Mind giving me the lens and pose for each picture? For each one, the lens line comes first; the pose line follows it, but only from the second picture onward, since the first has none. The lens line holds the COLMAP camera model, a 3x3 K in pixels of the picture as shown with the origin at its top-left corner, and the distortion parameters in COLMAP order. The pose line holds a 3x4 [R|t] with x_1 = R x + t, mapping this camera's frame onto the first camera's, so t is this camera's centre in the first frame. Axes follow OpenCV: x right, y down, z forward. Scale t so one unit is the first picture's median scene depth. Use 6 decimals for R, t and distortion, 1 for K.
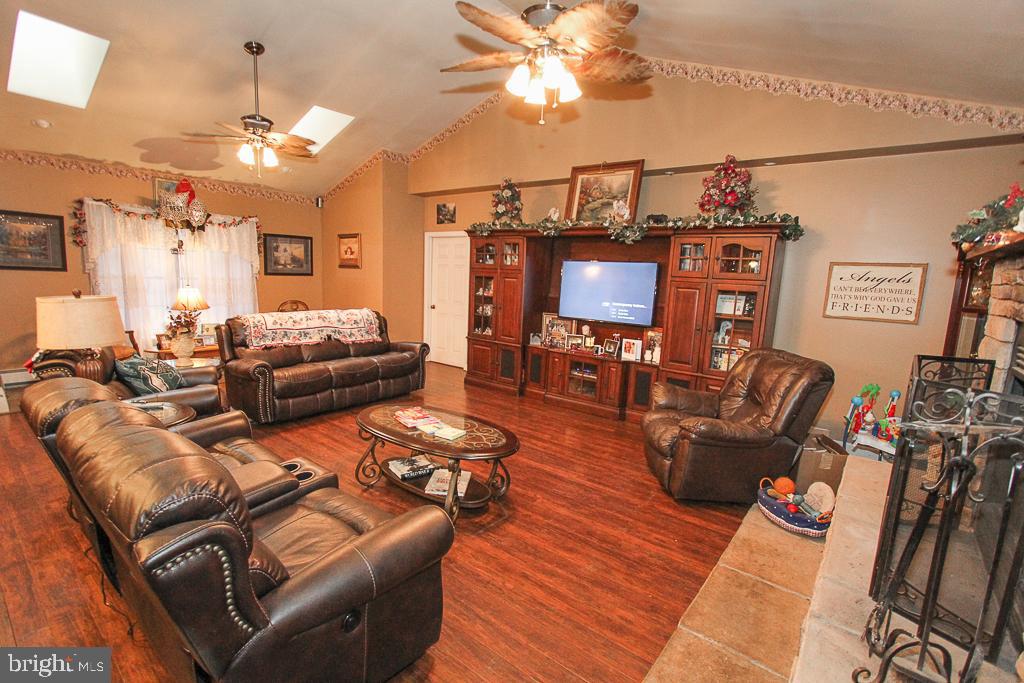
lens RADIAL K [[471.6, 0, 511.2], [0, 471.6, 346.9], [0, 0, 1]] dist [-0.012596, 0.001190]
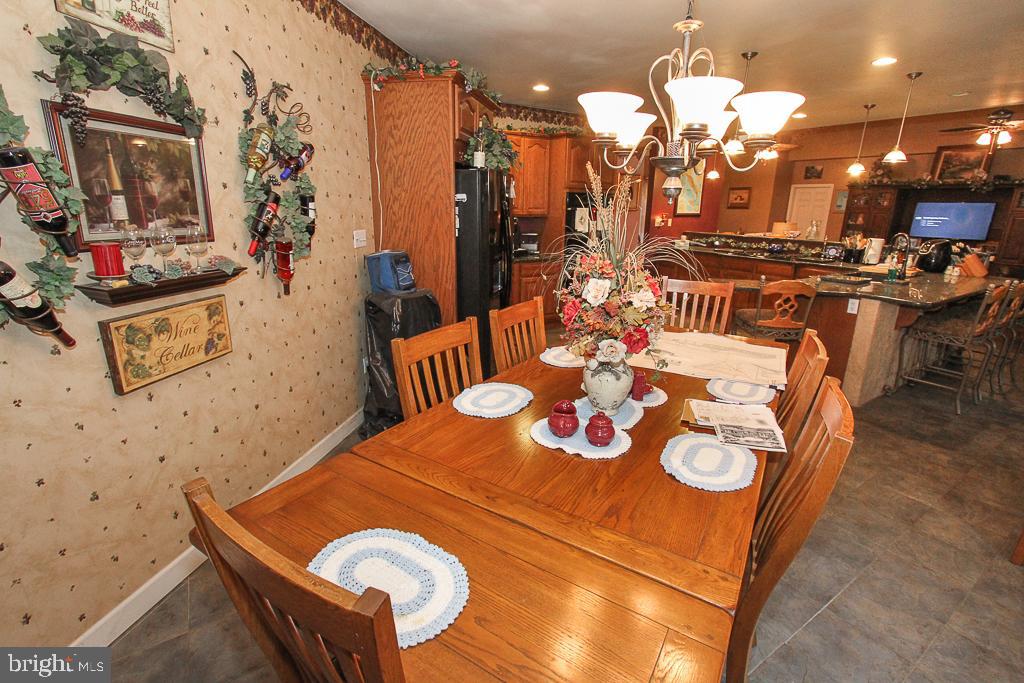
lens RADIAL K [[471.6, 0, 514.3], [0, 471.6, 341.2], [0, 0, 1]] dist [-0.012596, 0.001190]
pose [[0.948076, 0.061647, -0.312013, -0.877191], [-0.024417, 0.992248, 0.121853, 0.175066], [0.317106, -0.107908, 0.942231, -1.342261]]
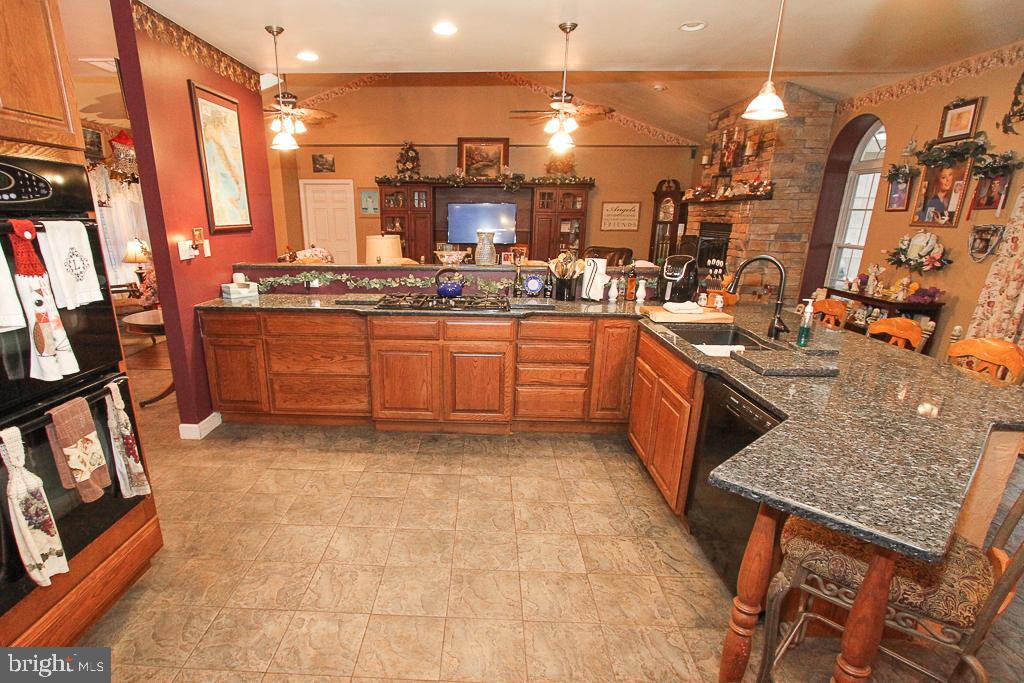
lens RADIAL K [[525.1, 0, 461.5], [0, 525.1, 388.2], [0, 0, 1]] dist [-0.016239, 0.001567]
pose [[0.815260, -0.217175, 0.536830, -1.055961], [0.118579, 0.969978, 0.212325, 0.039280], [-0.566825, -0.109443, 0.816536, -0.500821]]
